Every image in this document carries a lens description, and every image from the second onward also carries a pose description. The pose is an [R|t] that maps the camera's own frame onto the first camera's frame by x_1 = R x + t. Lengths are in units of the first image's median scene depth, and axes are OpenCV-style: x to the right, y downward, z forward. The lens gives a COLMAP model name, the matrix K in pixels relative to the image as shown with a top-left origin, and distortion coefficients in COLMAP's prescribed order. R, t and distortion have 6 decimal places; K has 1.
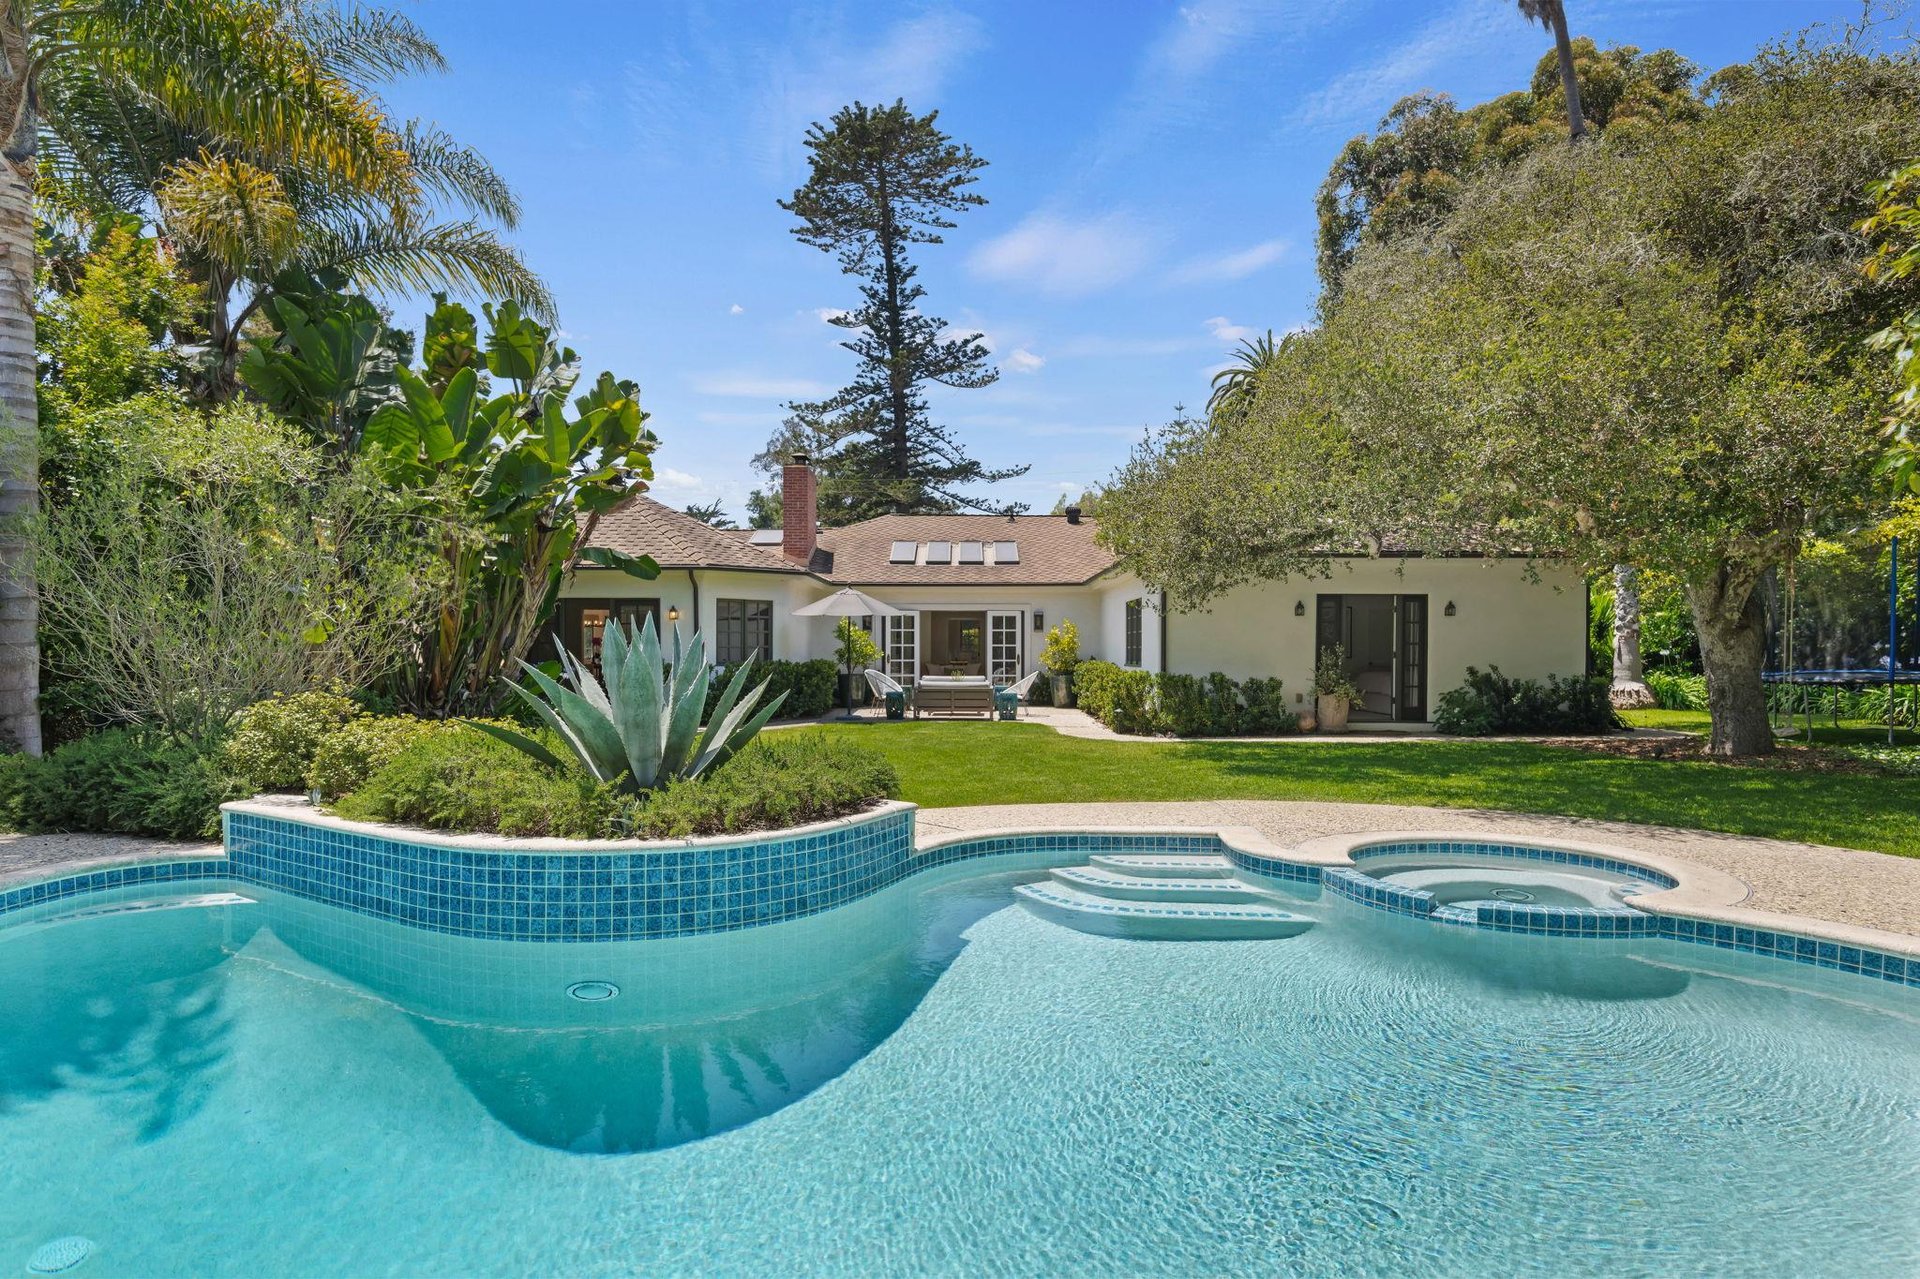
lens RADIAL K [[1009.4, 0, 960.7], [0, 1009.4, 672.8], [0, 0, 1]] dist [-0.003102, -0.002271]
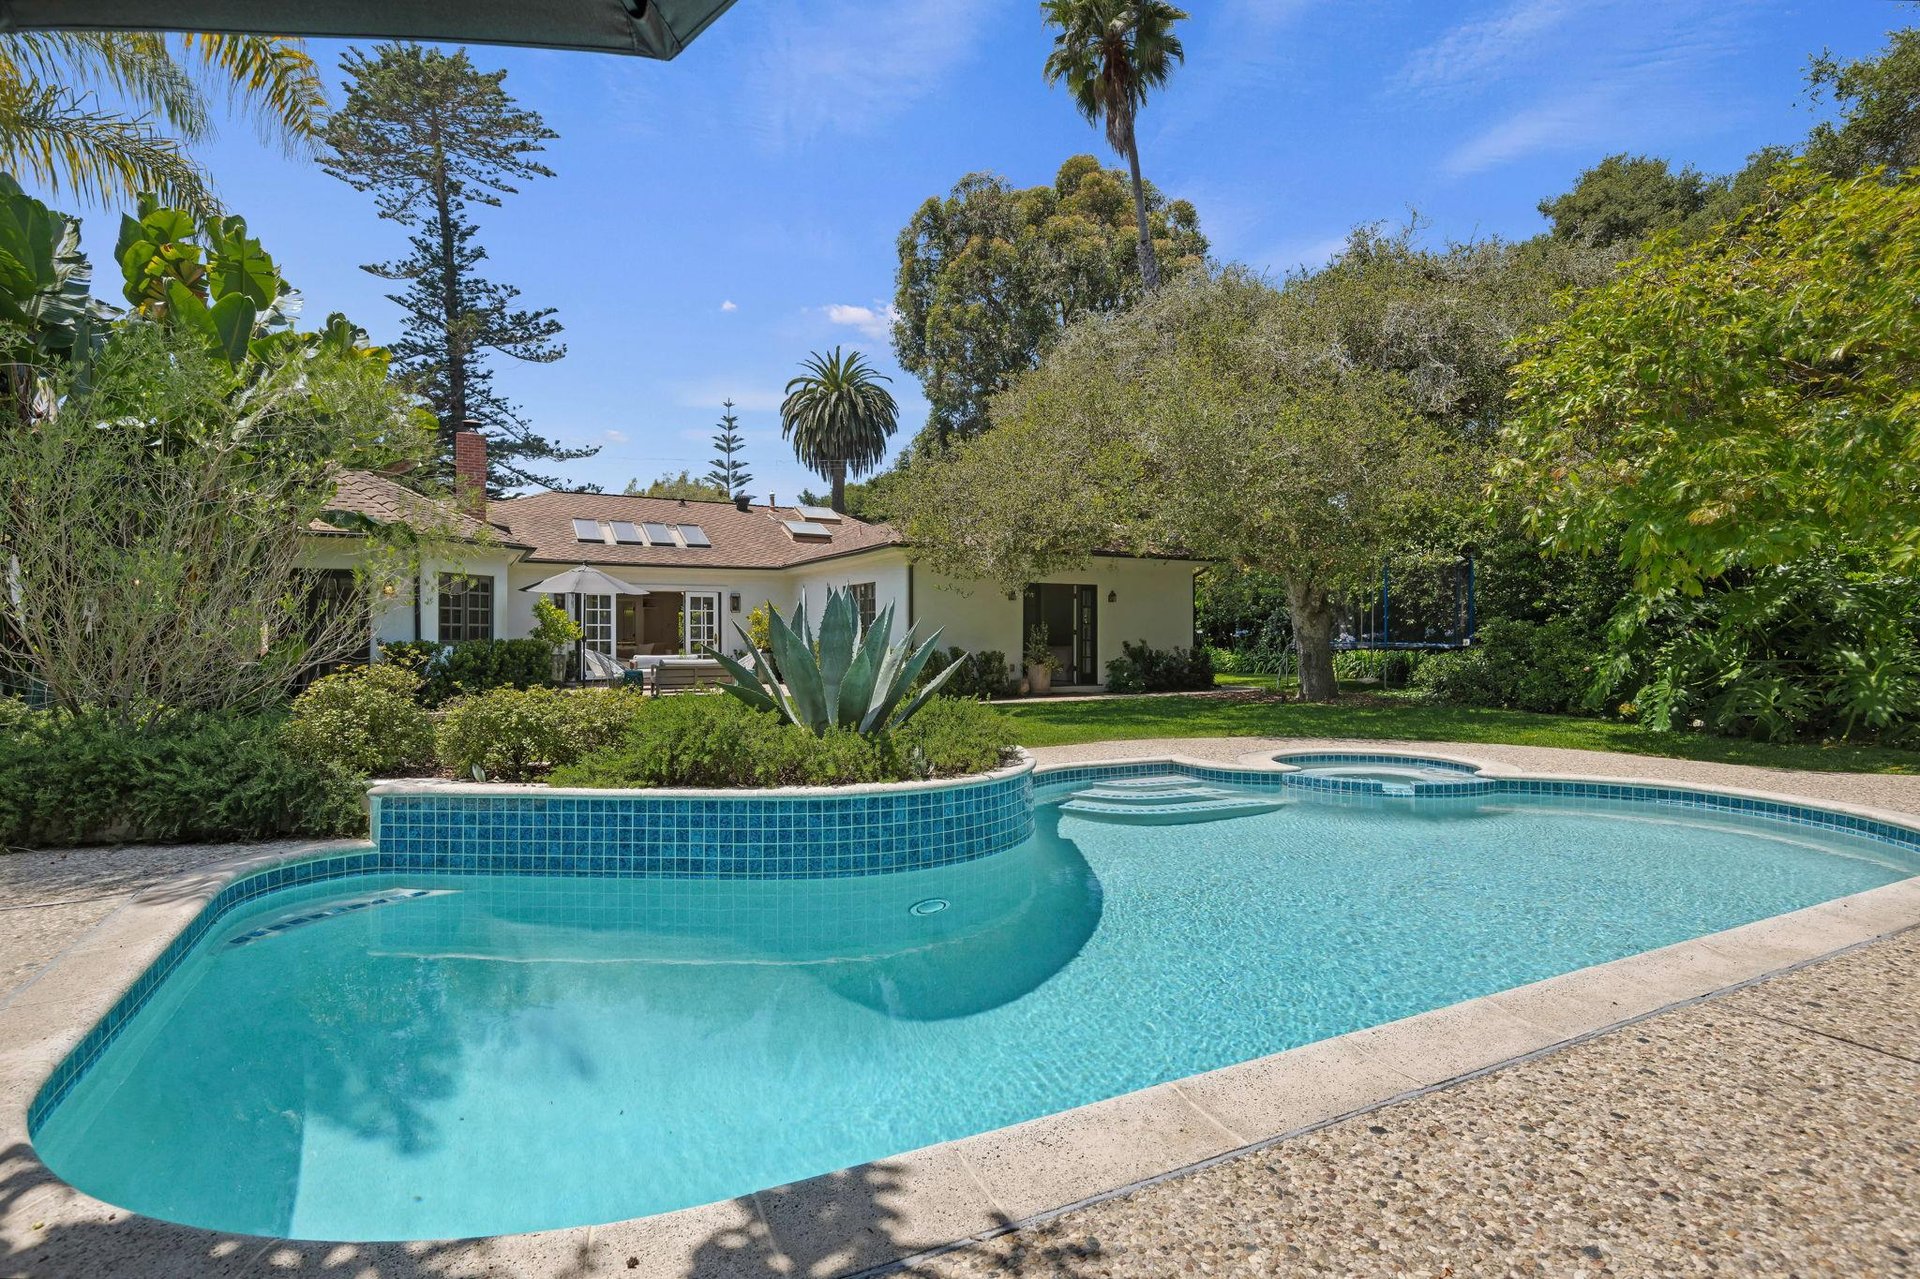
lens RADIAL K [[969.9, 0, 951.6], [0, 969.9, 638.0], [0, 0, 1]] dist [-0.004454, -0.004631]
pose [[0.881951, -0.003069, 0.471331, -0.083972], [0.012254, 0.999790, -0.016421, 0.002248], [-0.471182, 0.020258, 0.881803, 0.000918]]
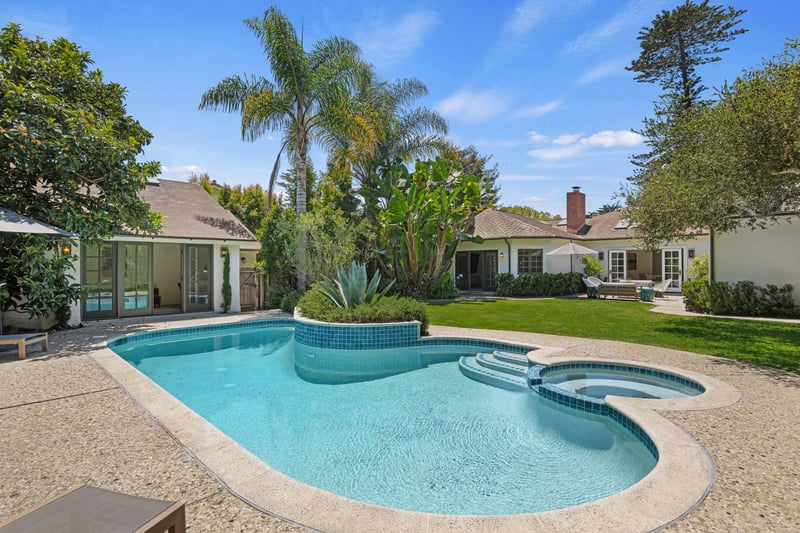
lens RADIAL K [[404.1, 0, 396.5], [0, 404.1, 265.9], [0, 0, 1]] dist [-0.004454, -0.004631]
pose [[0.706952, -0.007067, -0.707226, 0.095032], [-0.010858, 0.999724, -0.020843, -0.001520], [0.707178, 0.022414, 0.706680, 0.012180]]
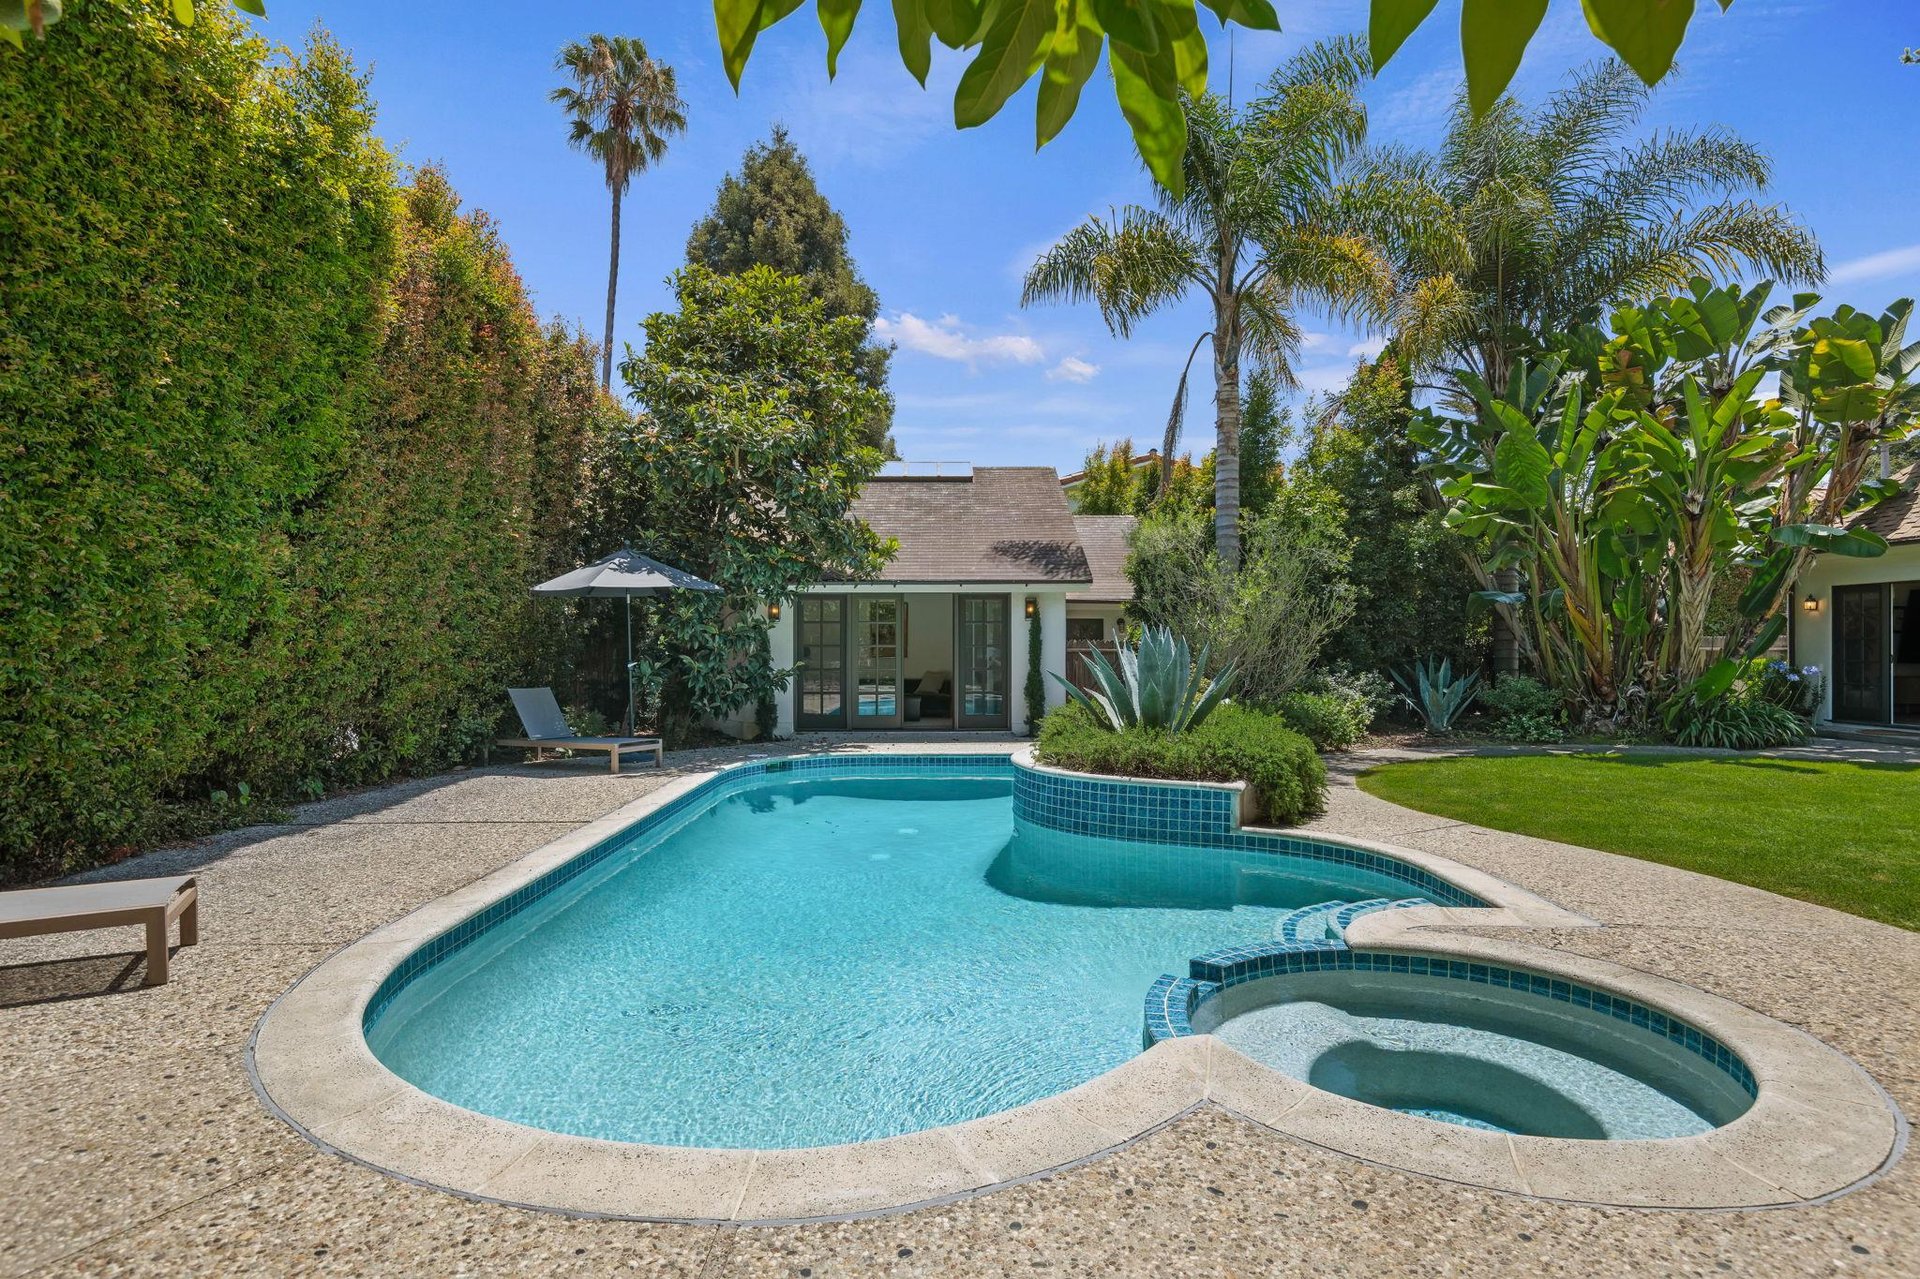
lens RADIAL K [[999.0, 0, 960.0], [0, 999.0, 639.5], [0, 0, 1]] dist [-0.004213, -0.001236]
pose [[0.000220, -0.006355, -0.999980, 0.133970], [-0.022114, 0.999735, -0.006358, -0.002501], [0.999755, 0.022115, 0.000080, 0.086925]]
